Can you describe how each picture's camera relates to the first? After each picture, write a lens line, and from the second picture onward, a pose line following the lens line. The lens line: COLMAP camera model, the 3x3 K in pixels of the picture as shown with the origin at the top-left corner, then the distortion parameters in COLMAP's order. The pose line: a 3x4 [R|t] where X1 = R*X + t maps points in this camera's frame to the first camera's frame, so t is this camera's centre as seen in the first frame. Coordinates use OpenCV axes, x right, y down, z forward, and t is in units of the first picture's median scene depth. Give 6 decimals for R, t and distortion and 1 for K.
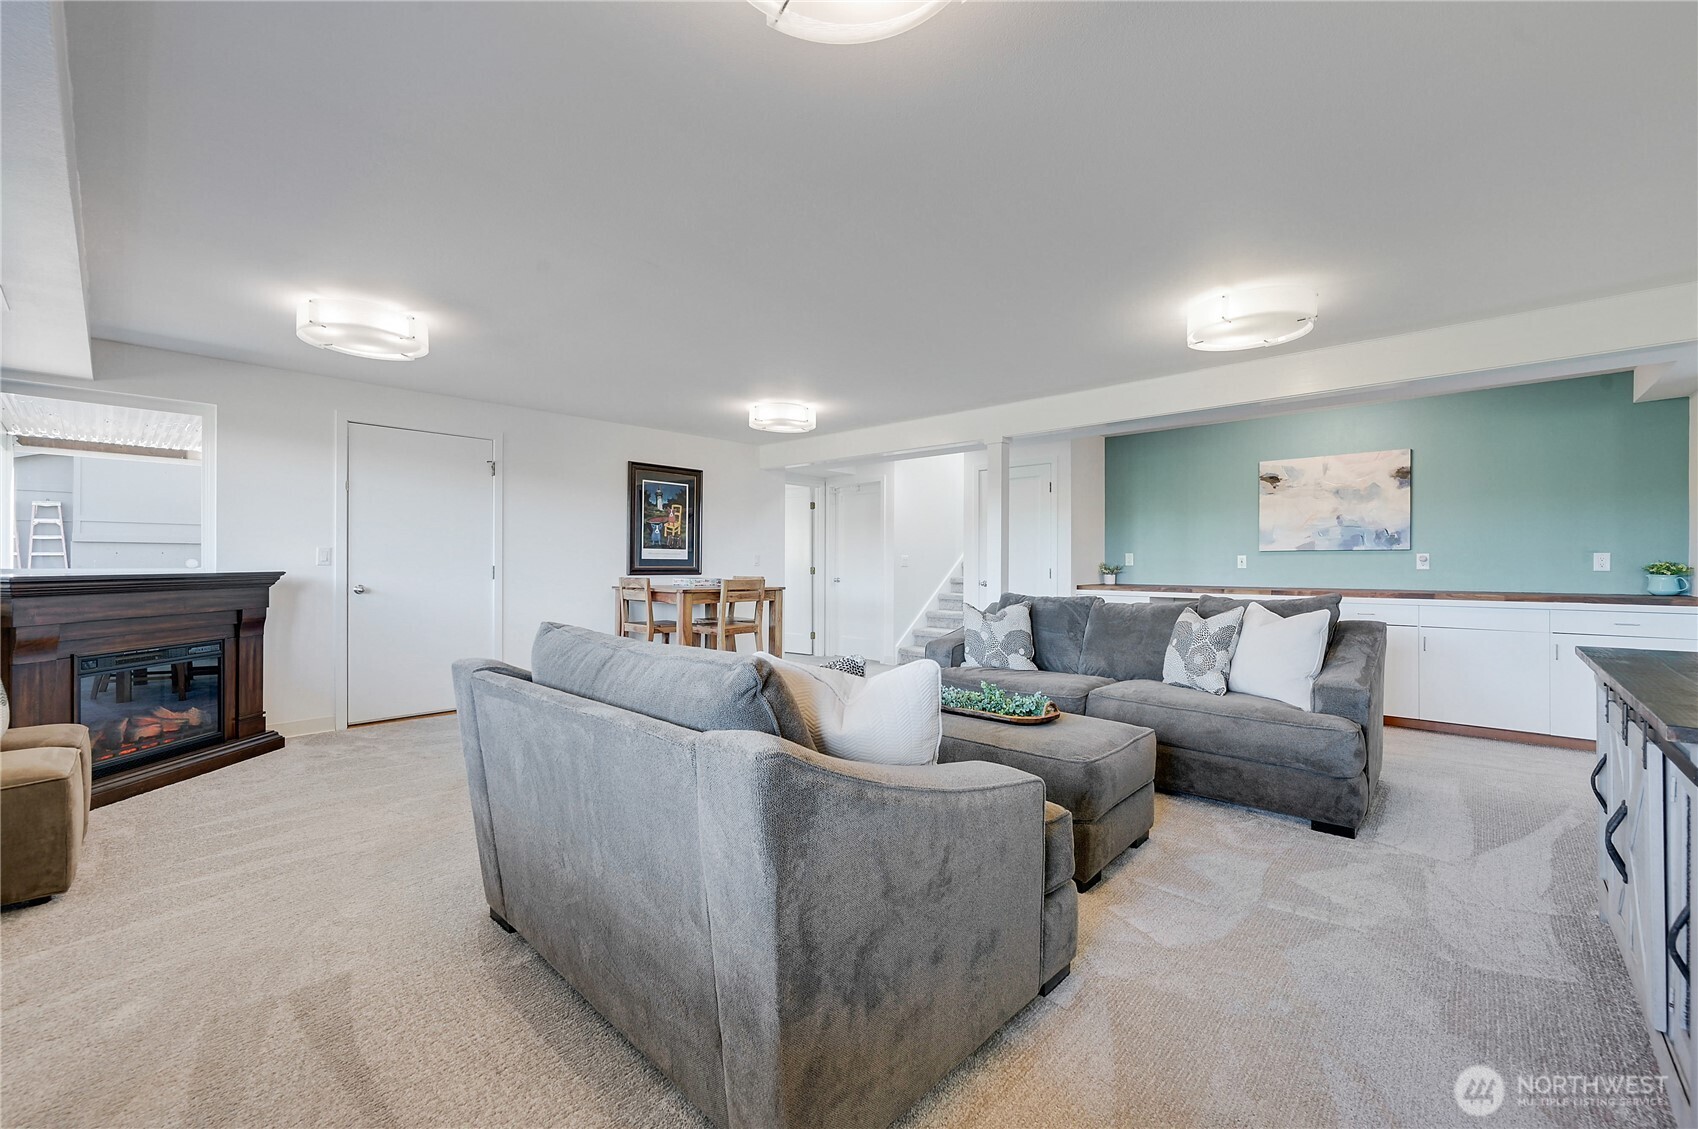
lens RADIAL K [[691.1, 0, 839.2], [0, 691.1, 568.1], [0, 0, 1]] dist [0.000228, -0.000041]
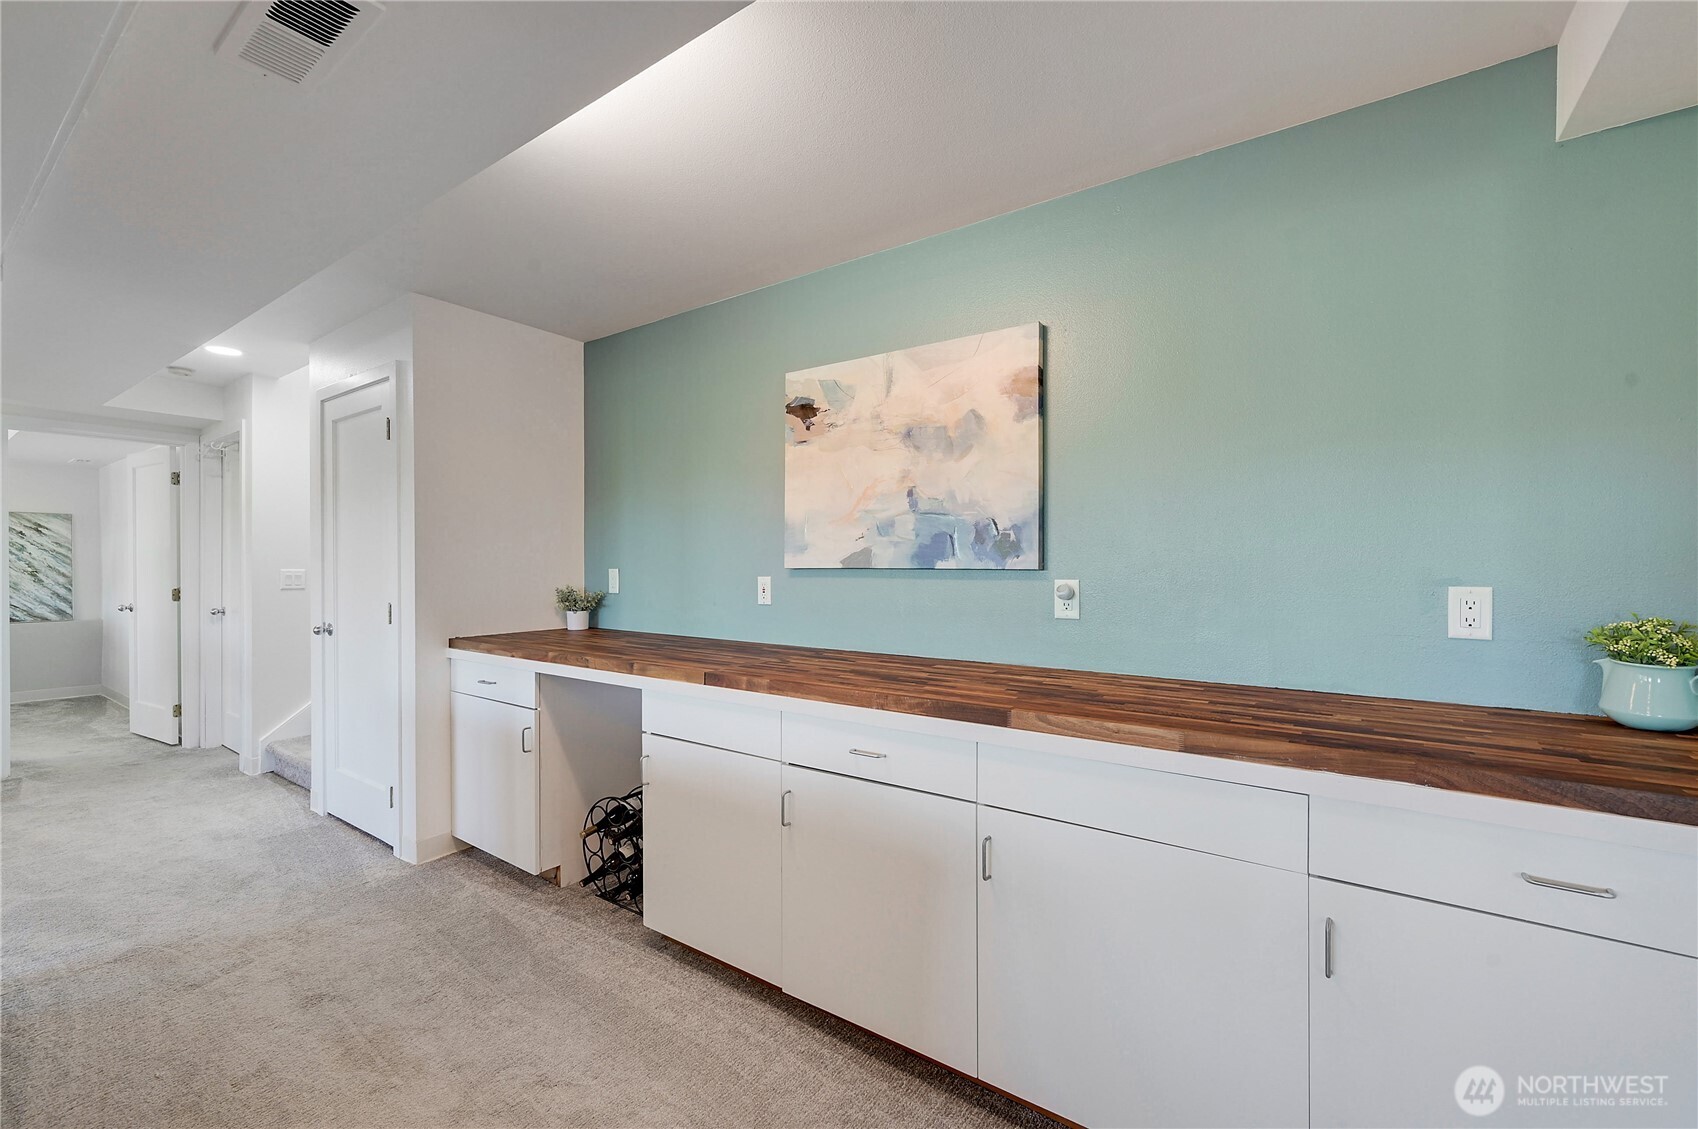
lens RADIAL K [[713.1, 0, 802.1], [0, 713.1, 568.4], [0, 0, 1]] dist [-0.001076, 0.000004]
pose [[0.994354, -0.001524, 0.106105, 0.622702], [0.001338, 0.999997, 0.001817, -0.027542], [-0.106108, -0.001665, 0.994353, 0.578480]]
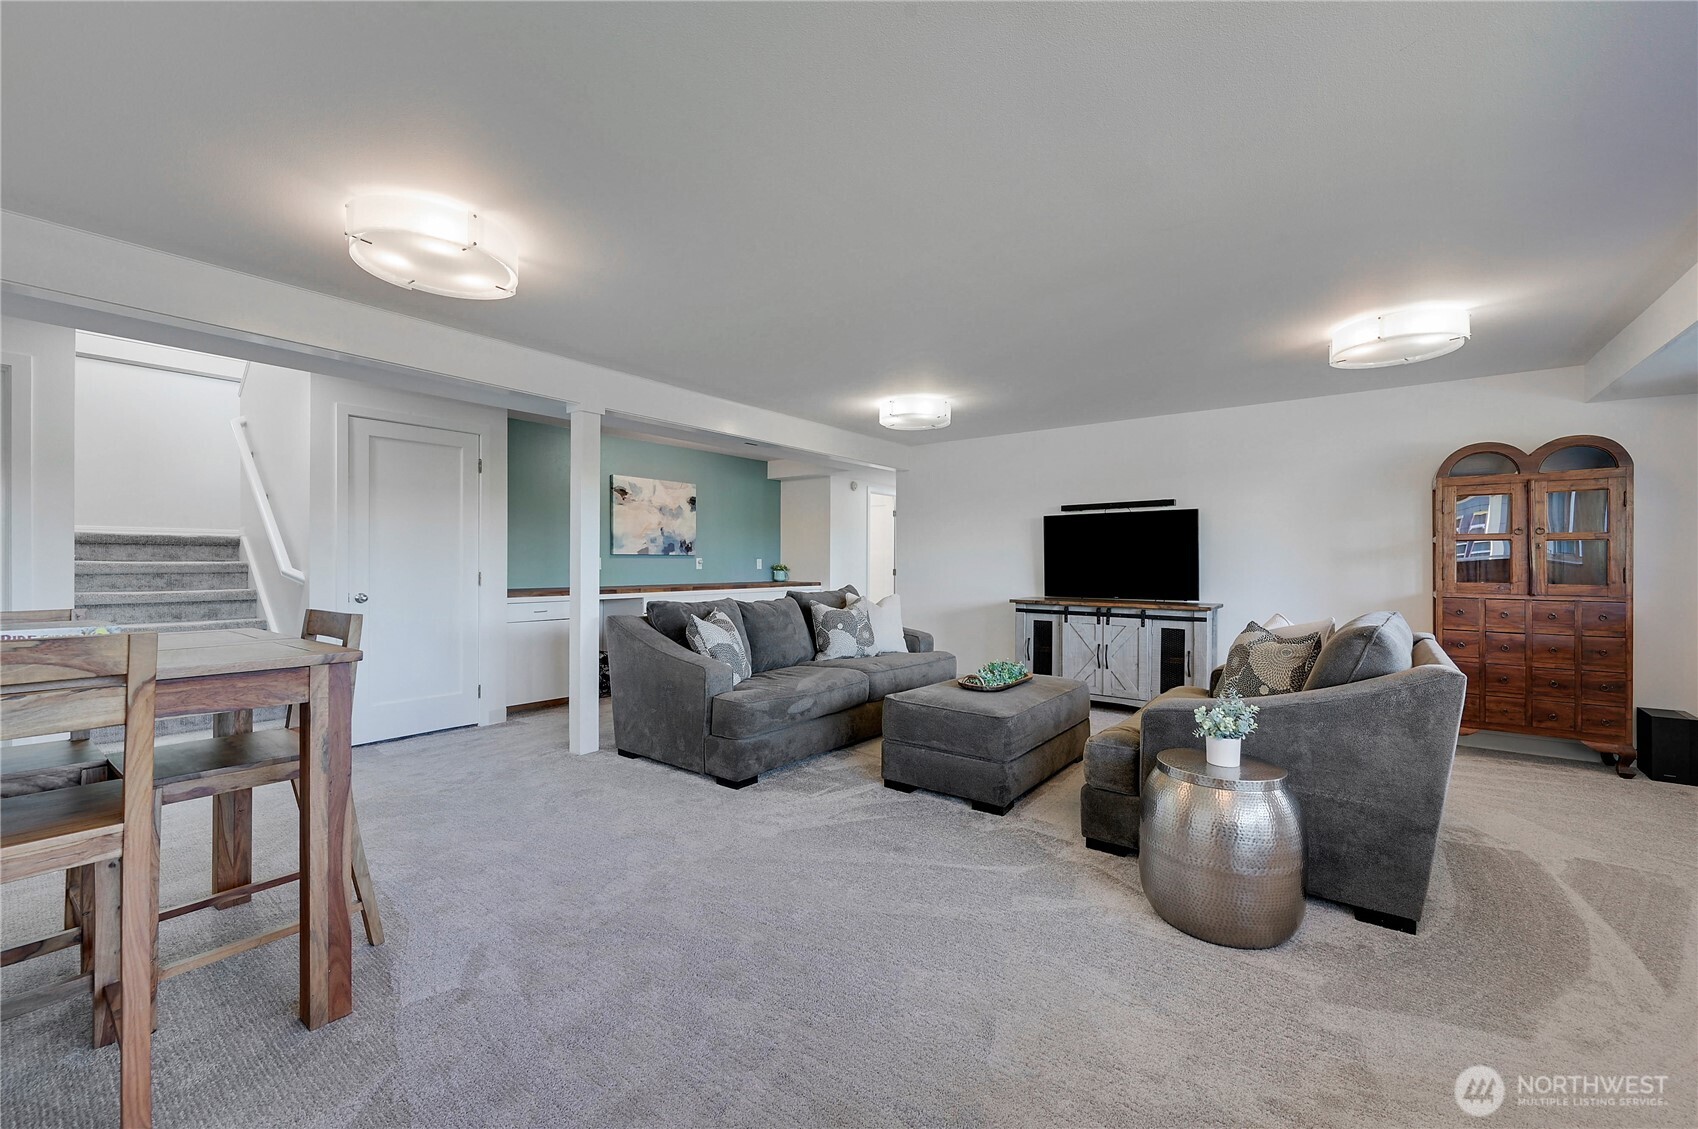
lens RADIAL K [[682.3, 0, 849.0], [0, 682.3, 564.5], [0, 0, 1]] dist [0.013413, 0.000065]
pose [[-0.097585, -0.001575, 0.995226, -0.582961], [0.005268, 0.999984, 0.002099, -0.009013], [-0.995213, 0.005448, -0.097575, 0.797816]]
